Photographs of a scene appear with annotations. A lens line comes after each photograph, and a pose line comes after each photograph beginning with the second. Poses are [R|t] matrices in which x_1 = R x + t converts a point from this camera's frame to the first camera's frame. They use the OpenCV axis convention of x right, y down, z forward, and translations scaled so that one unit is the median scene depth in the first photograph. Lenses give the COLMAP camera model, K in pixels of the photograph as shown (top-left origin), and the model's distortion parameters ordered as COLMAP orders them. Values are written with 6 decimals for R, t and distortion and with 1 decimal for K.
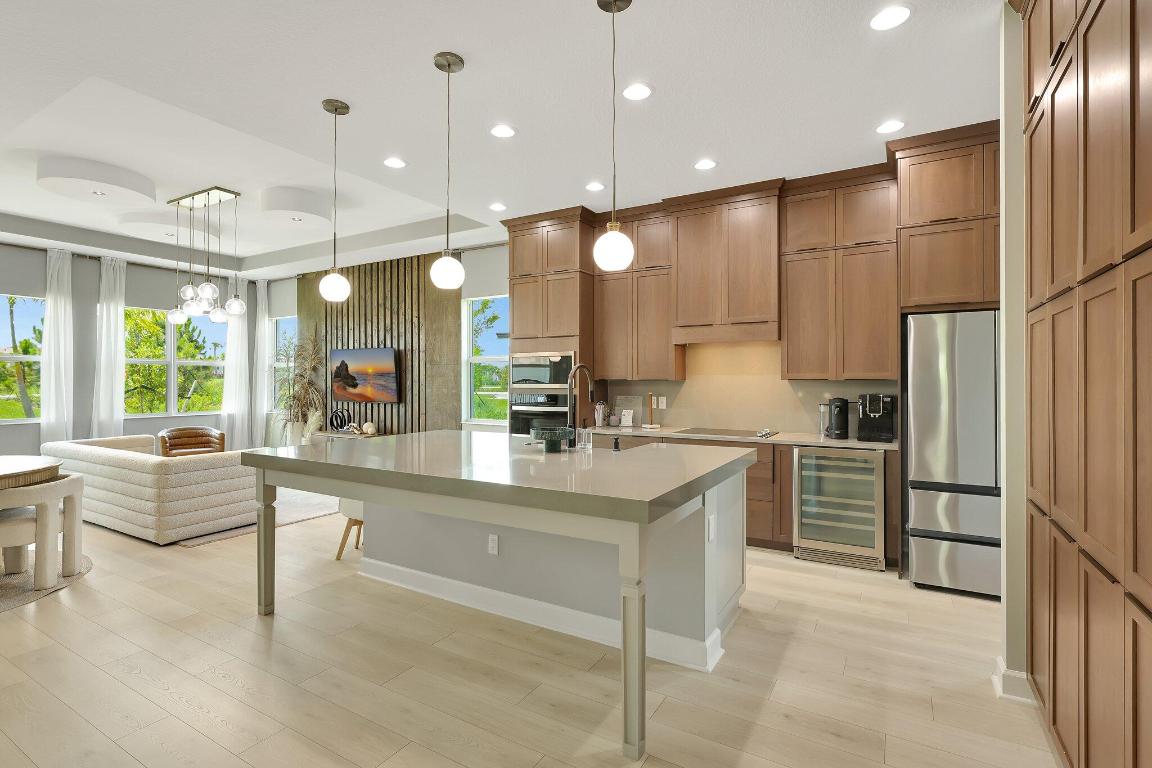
lens RADIAL K [[540.8, 0, 580.0], [0, 540.8, 380.8], [0, 0, 1]] dist [0.002647, -0.000213]
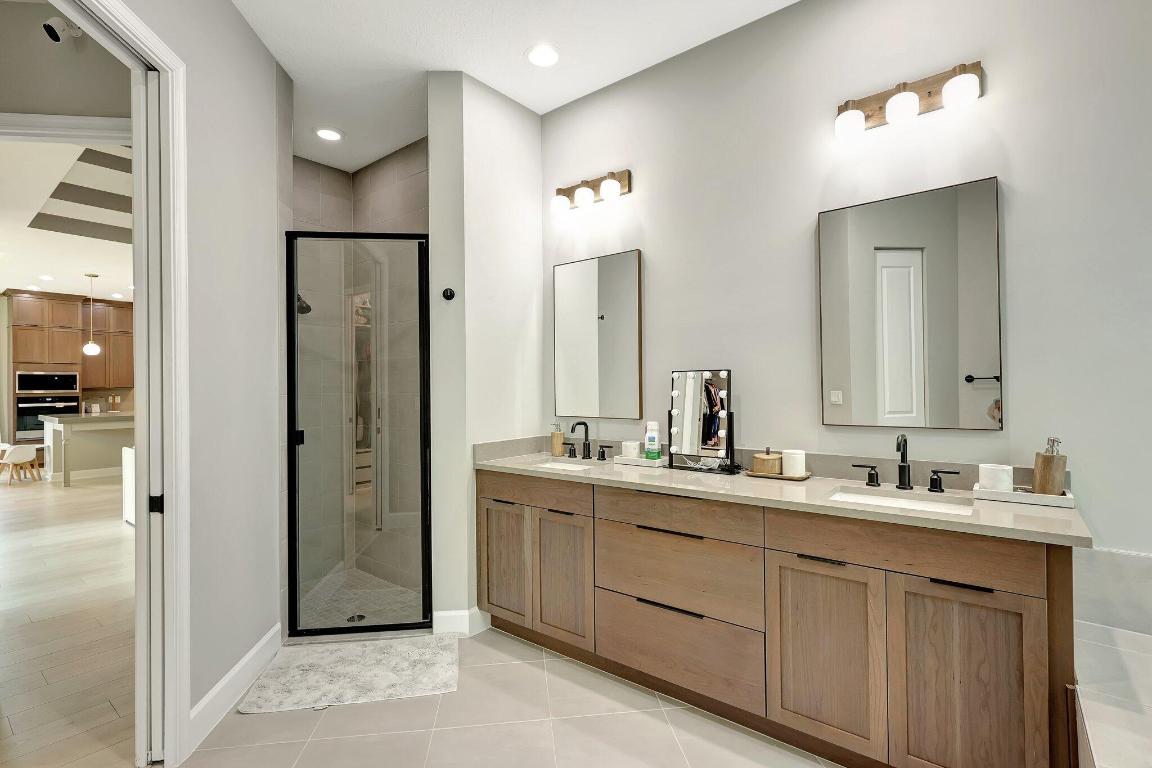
lens RADIAL K [[540.8, 0, 567.6], [0, 540.8, 386.5], [0, 0, 1]] dist [0.002647, -0.000213]
pose [[0.156593, -0.000197, 0.987663, -1.520693], [0.007726, 0.999970, -0.001026, 0.008324], [-0.987633, 0.007792, 0.156589, -0.903156]]
